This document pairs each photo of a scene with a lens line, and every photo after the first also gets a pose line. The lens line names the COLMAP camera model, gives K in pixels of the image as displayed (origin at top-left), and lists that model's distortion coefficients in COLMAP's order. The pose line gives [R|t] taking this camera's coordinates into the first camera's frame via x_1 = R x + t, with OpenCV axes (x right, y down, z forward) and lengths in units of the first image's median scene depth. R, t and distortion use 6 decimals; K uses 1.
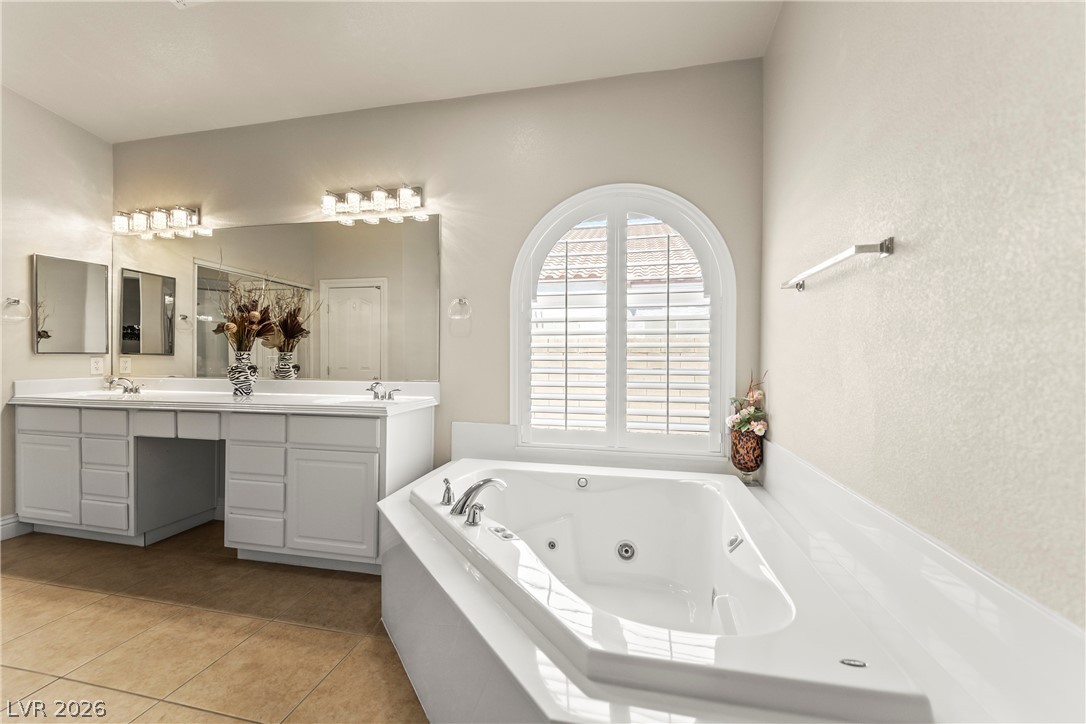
lens RADIAL K [[434.8, 0, 540.1], [0, 434.8, 360.7], [0, 0, 1]] dist [0.021224, -0.010976]
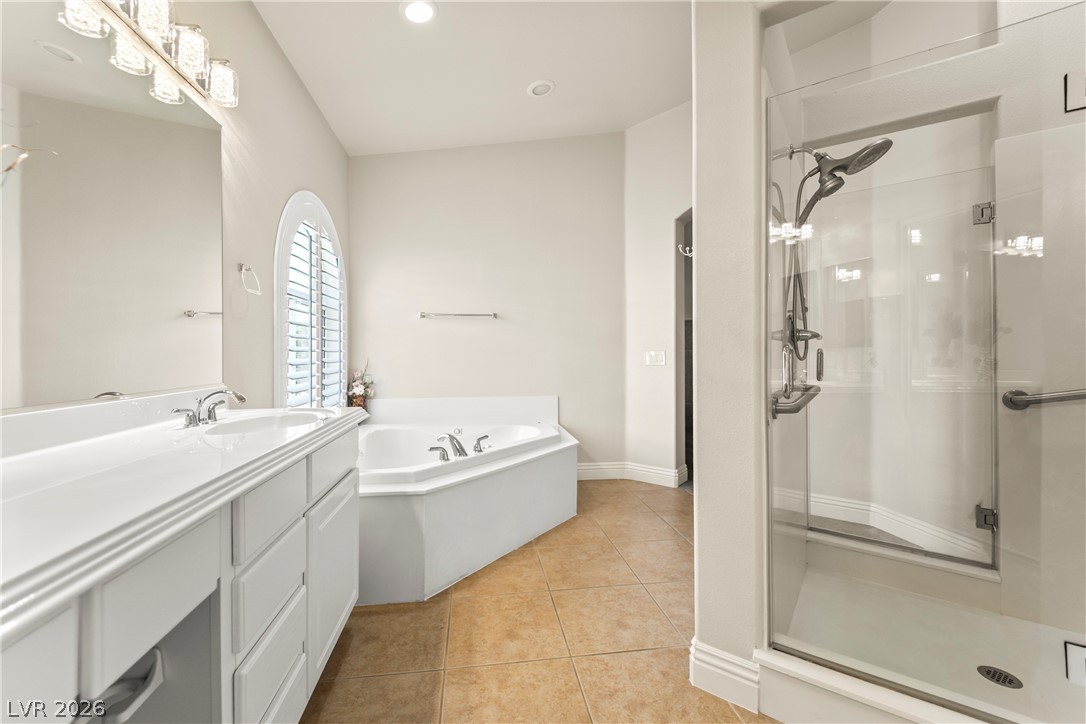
lens RADIAL K [[434.8, 0, 534.4], [0, 434.8, 351.1], [0, 0, 1]] dist [0.021224, -0.010976]
pose [[-0.348429, -0.000886, 0.937335, -1.131805], [0.003191, 0.999993, 0.002131, -0.000689], [-0.937330, 0.003733, -0.348423, 0.888354]]
